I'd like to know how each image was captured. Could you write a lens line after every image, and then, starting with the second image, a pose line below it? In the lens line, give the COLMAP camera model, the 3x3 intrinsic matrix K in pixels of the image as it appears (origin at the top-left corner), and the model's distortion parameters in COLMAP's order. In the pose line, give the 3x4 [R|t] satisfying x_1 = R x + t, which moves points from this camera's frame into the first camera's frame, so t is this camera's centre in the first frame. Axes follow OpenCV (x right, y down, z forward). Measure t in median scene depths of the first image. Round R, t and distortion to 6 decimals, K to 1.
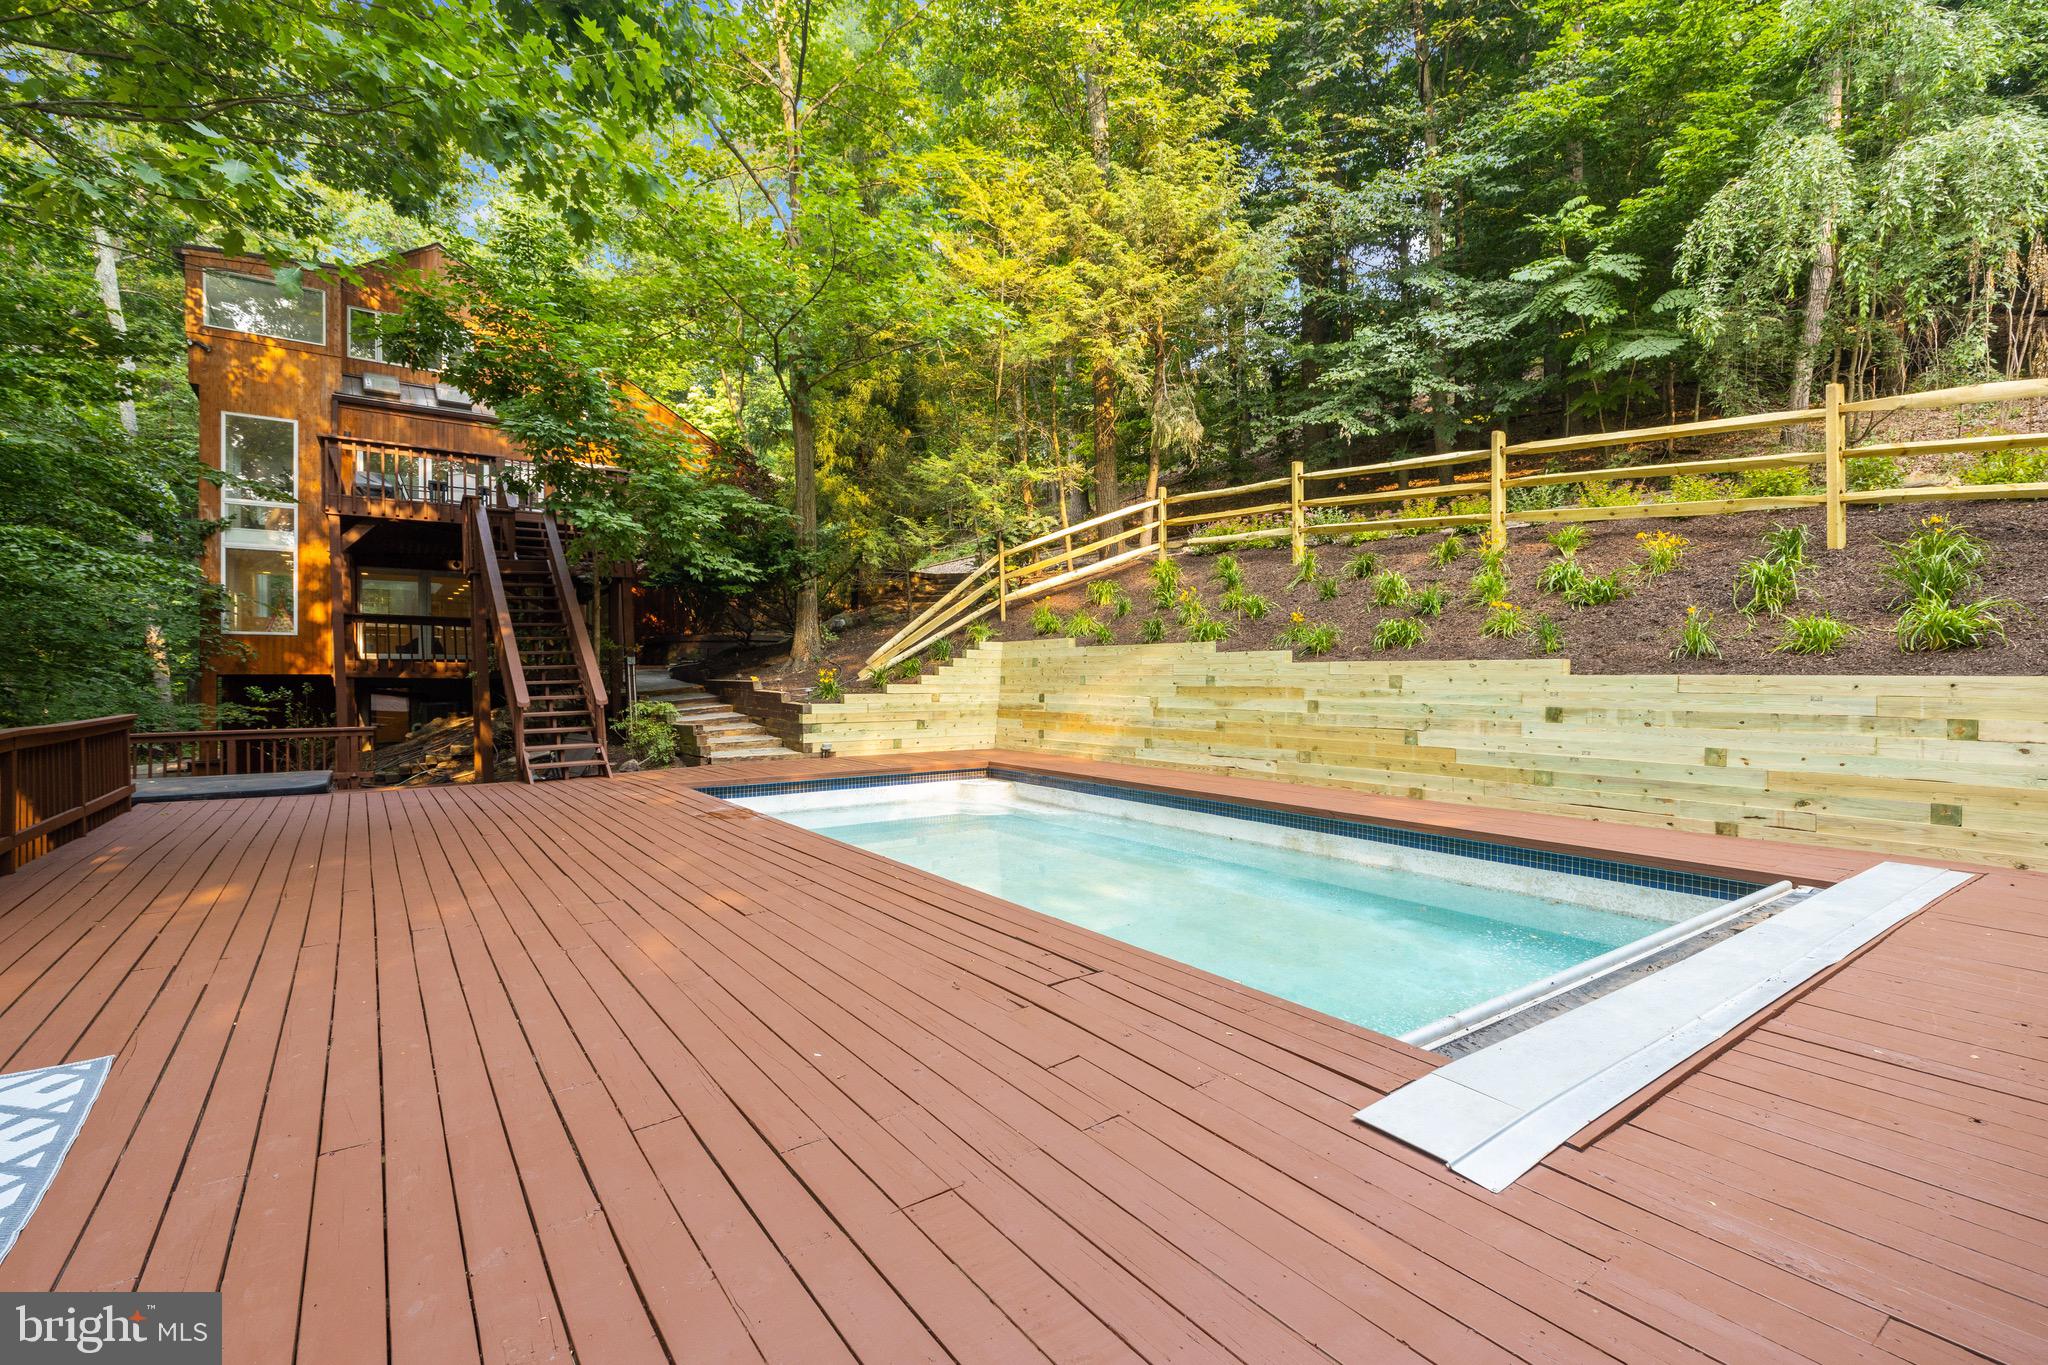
lens RADIAL K [[920.3, 0, 1021.9], [0, 920.3, 684.1], [0, 0, 1]] dist [-0.002168, 0.000210]
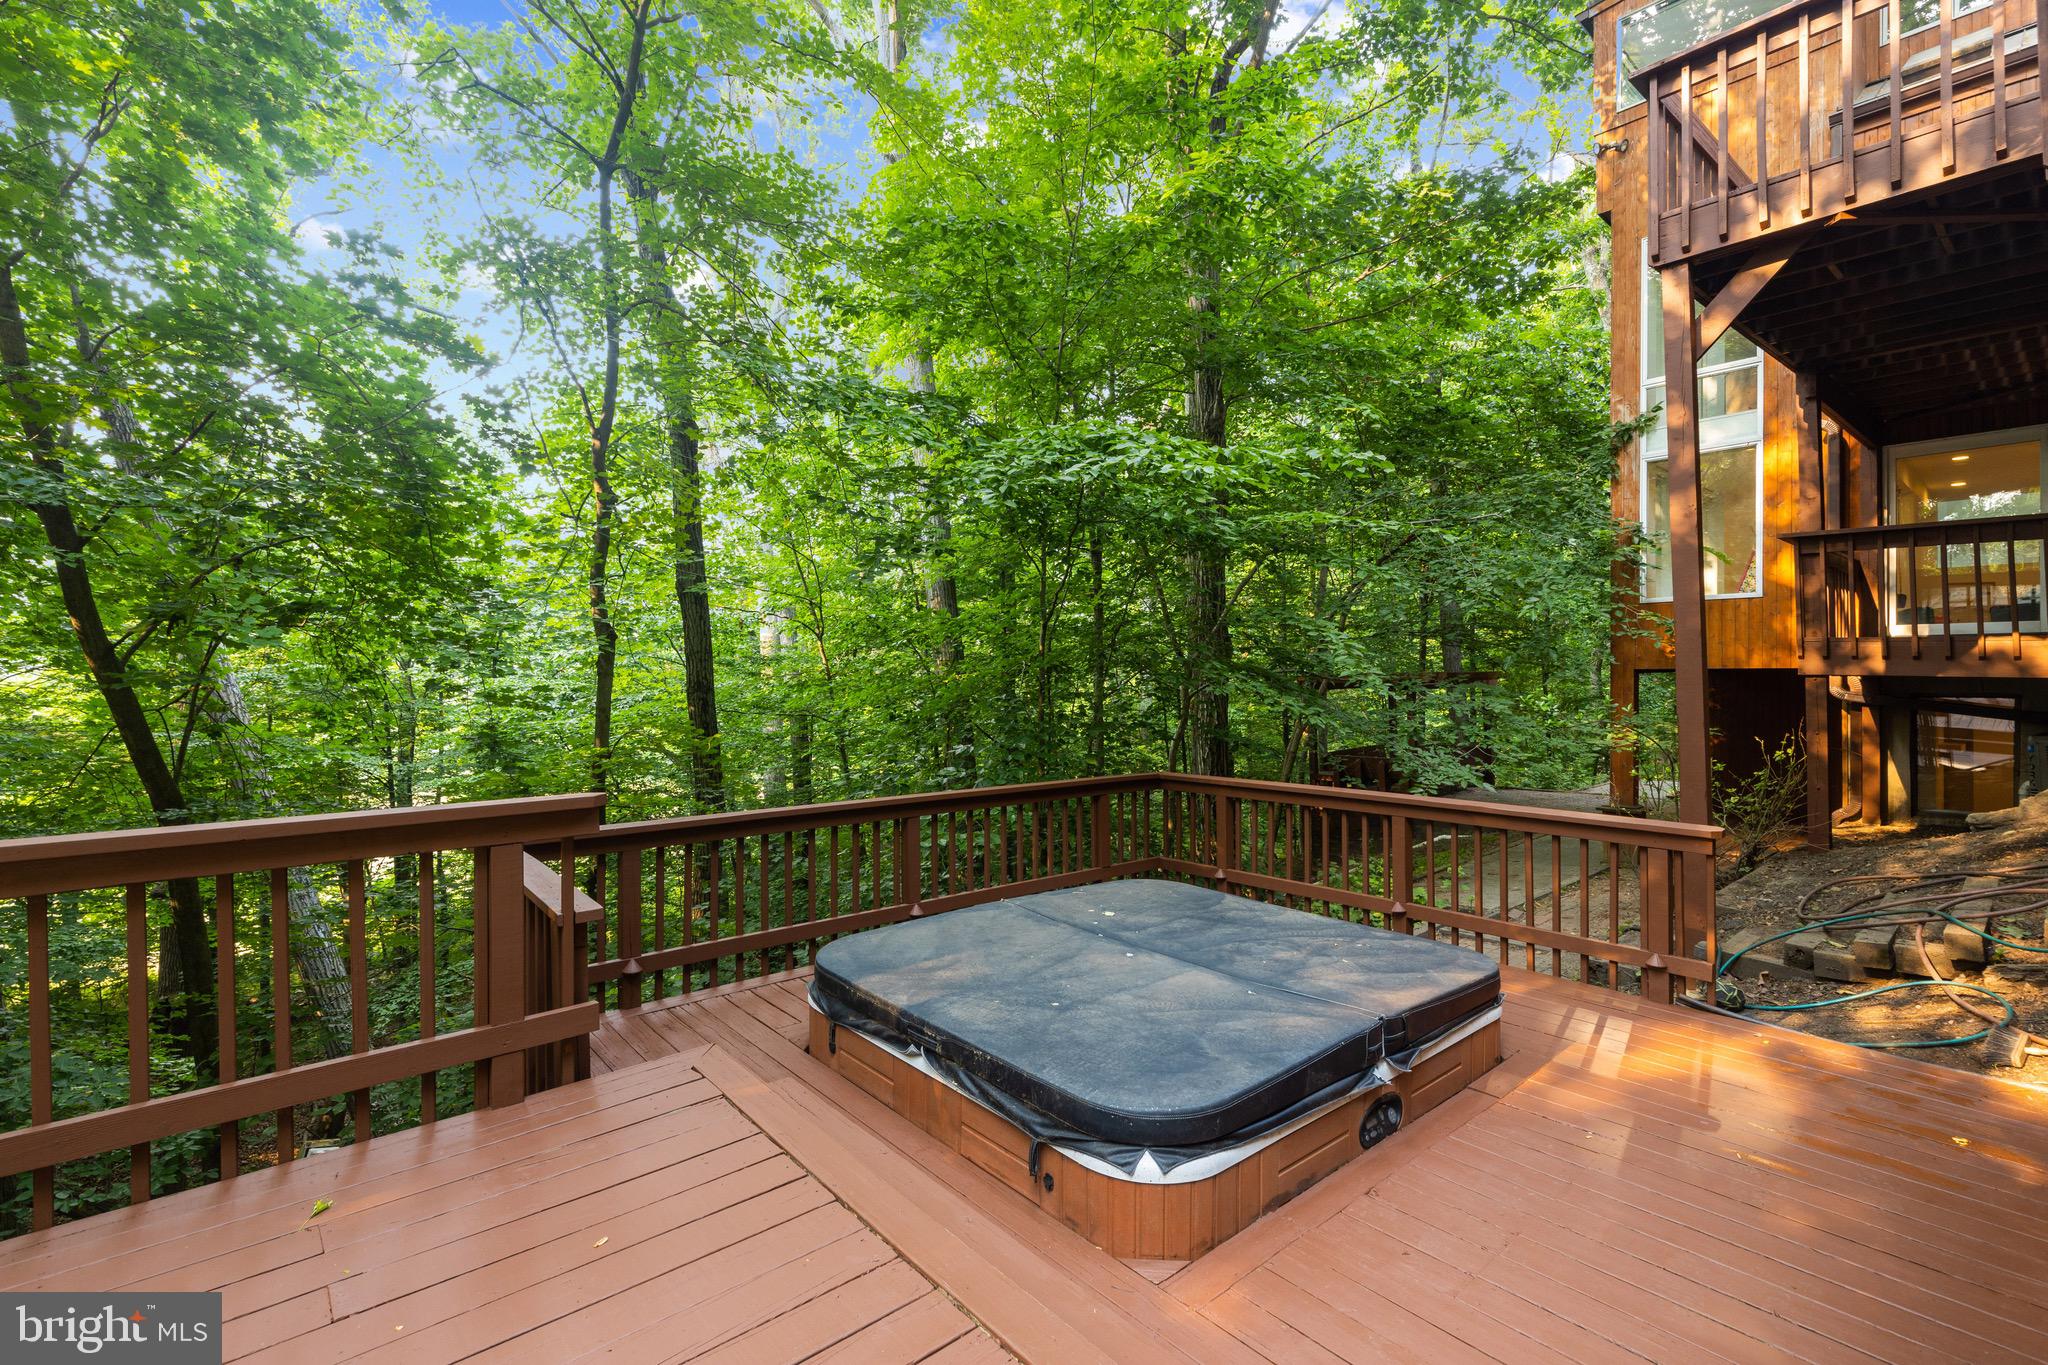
lens RADIAL K [[920.3, 0, 1027.8], [0, 920.3, 676.5], [0, 0, 1]] dist [-0.002168, 0.000210]
pose [[0.070389, 0.001900, -0.997518, -0.293653], [-0.010936, 0.999940, 0.001133, -0.001827], [0.997460, 0.010829, 0.070406, 0.561373]]
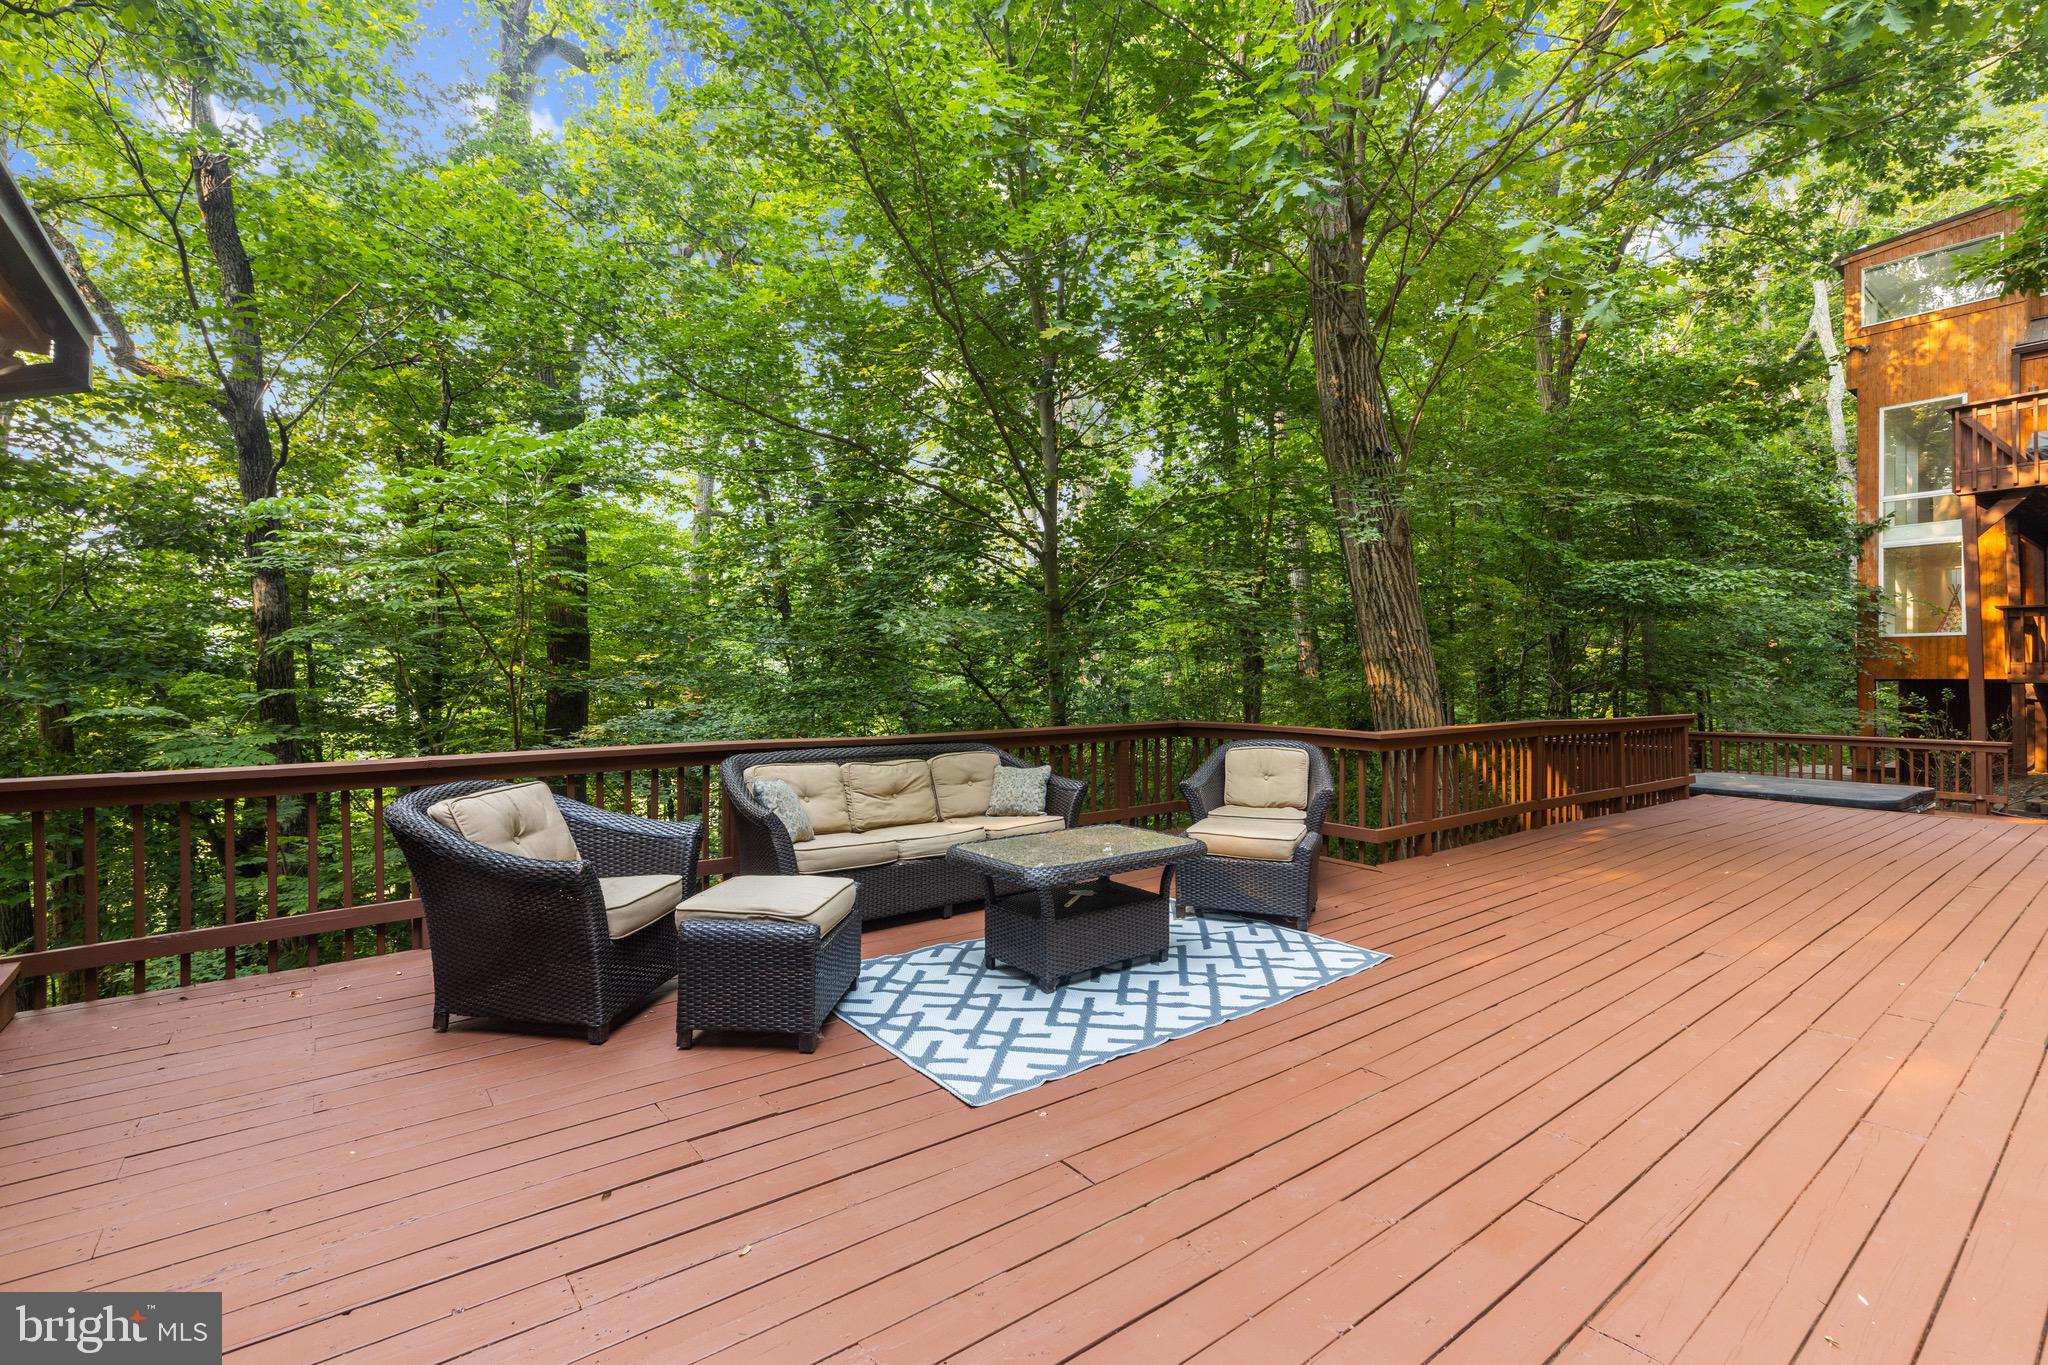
lens RADIAL K [[920.3, 0, 1038.2], [0, 920.3, 674.7], [0, 0, 1]] dist [-0.002168, 0.000210]
pose [[0.033286, -0.002765, -0.999442, 0.071186], [-0.013086, 0.999909, -0.003202, -0.000607], [0.999360, 0.013186, 0.033247, 0.082045]]
